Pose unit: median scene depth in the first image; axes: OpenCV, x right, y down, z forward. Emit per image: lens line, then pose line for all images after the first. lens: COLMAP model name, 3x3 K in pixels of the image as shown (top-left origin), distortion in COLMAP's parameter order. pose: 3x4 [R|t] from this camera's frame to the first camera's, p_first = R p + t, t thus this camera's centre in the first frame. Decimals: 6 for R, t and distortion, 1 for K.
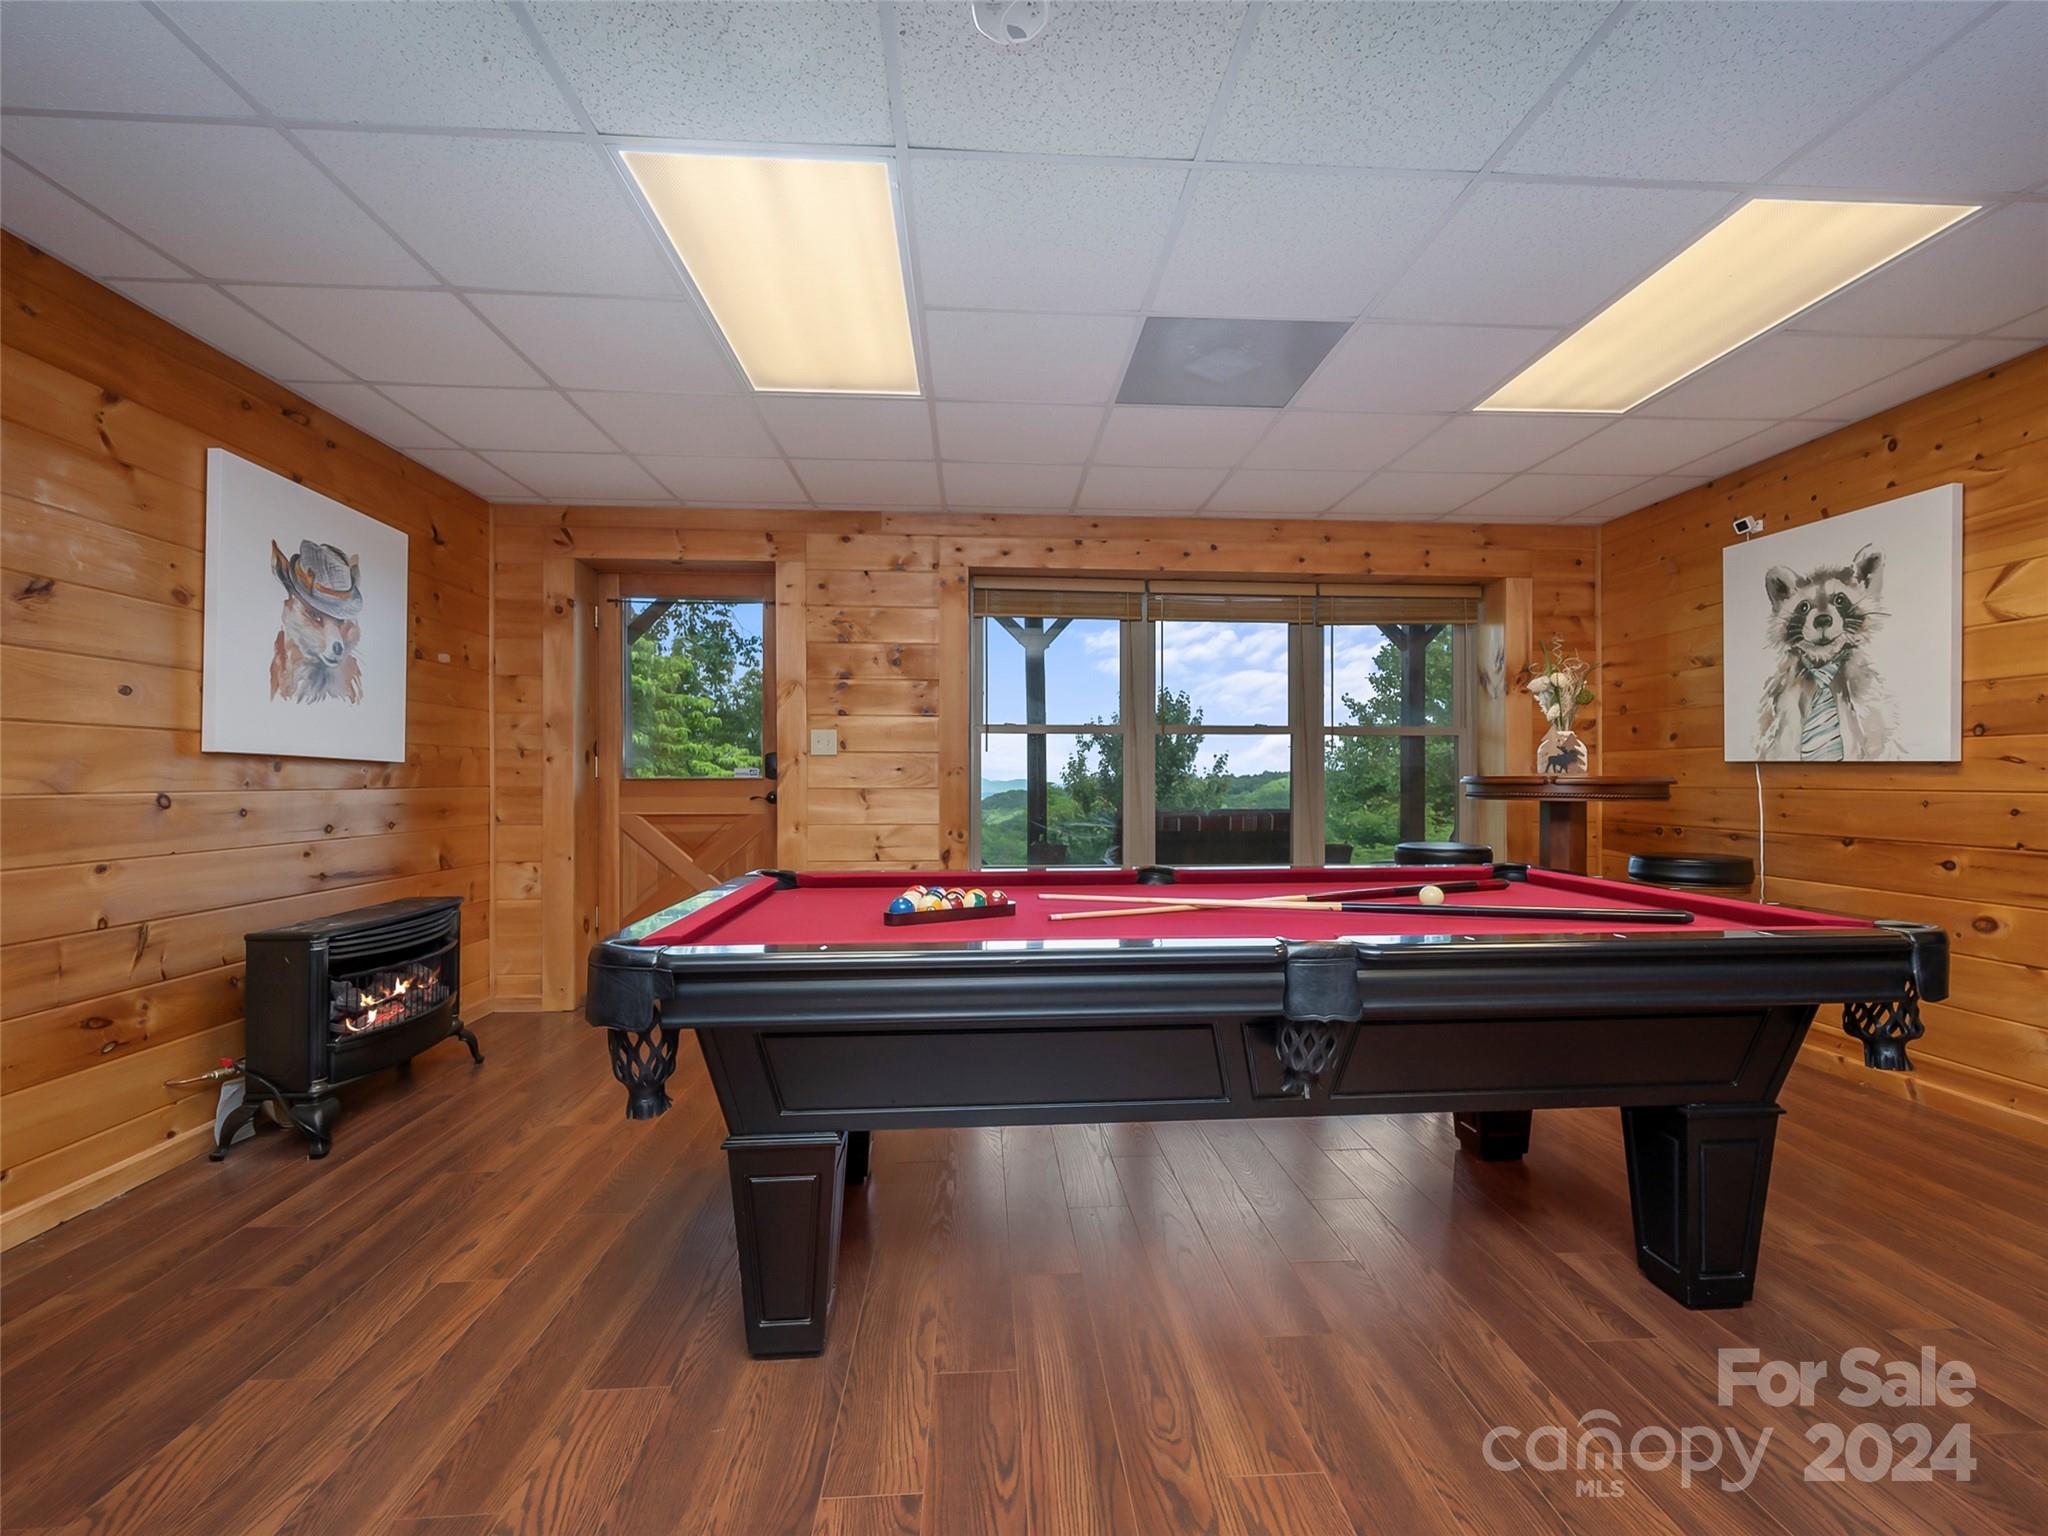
lens RADIAL K [[921.2, 0, 1034.0], [0, 921.2, 775.9], [0, 0, 1]] dist [-0.000631, -0.001468]
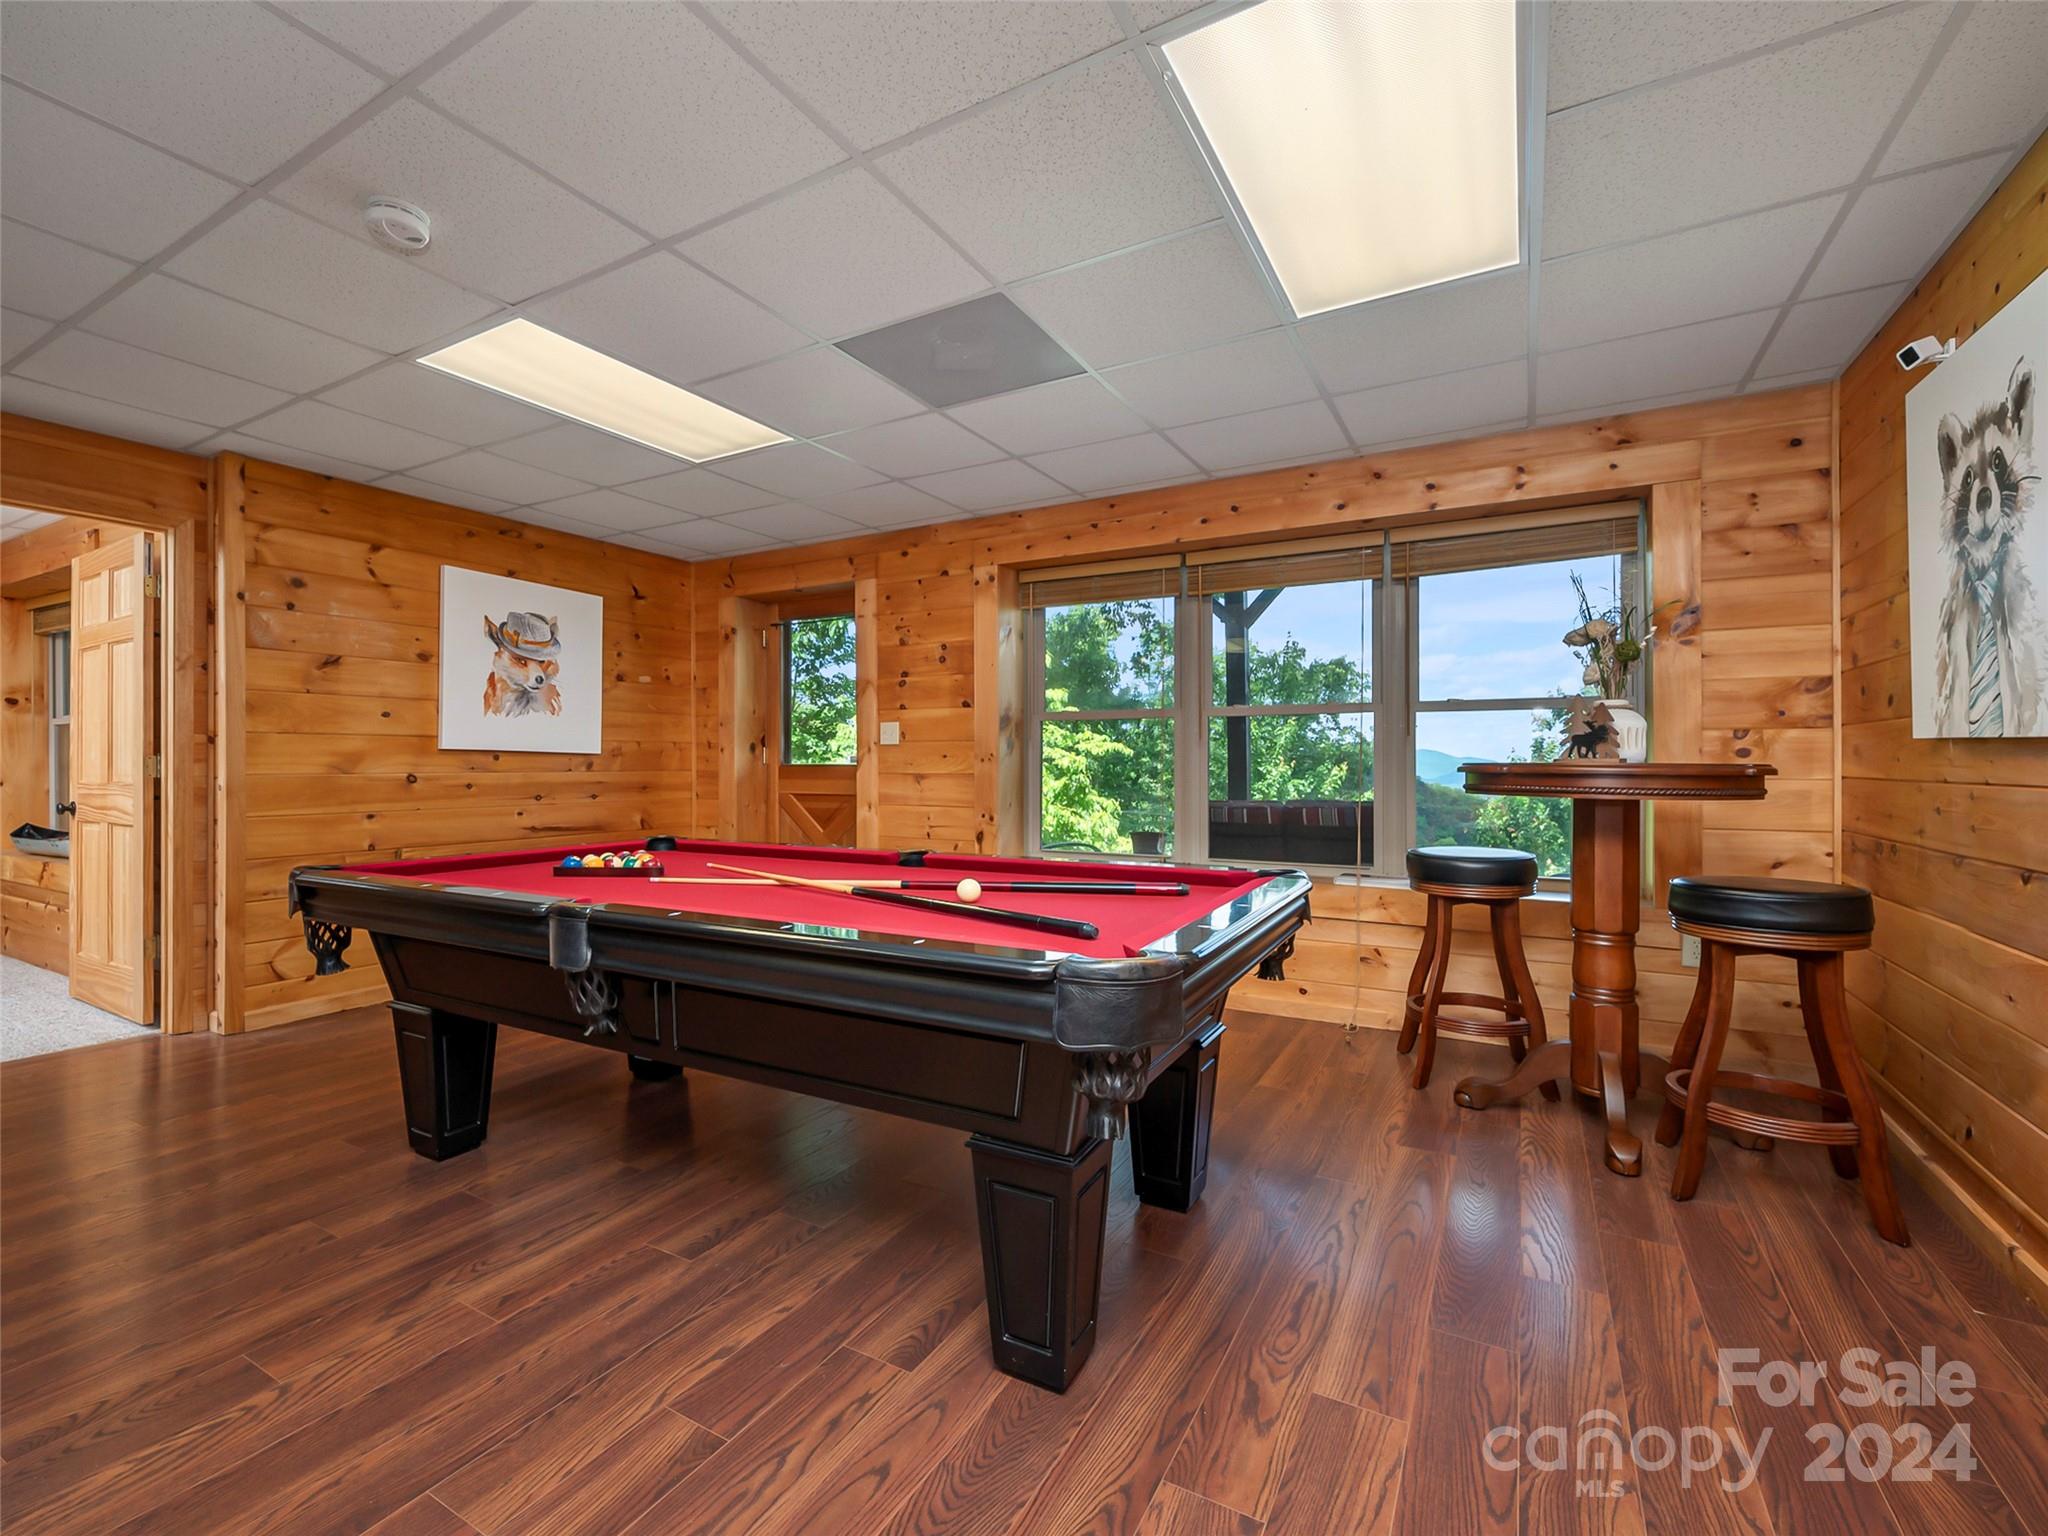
lens RADIAL K [[921.2, 0, 960.5], [0, 921.2, 761.9], [0, 0, 1]] dist [-0.000631, -0.001468]
pose [[0.818170, -0.000956, -0.574975, 0.669620], [0.002027, 0.999997, 0.001221, -0.002466], [0.574972, -0.002164, 0.818170, 0.146453]]
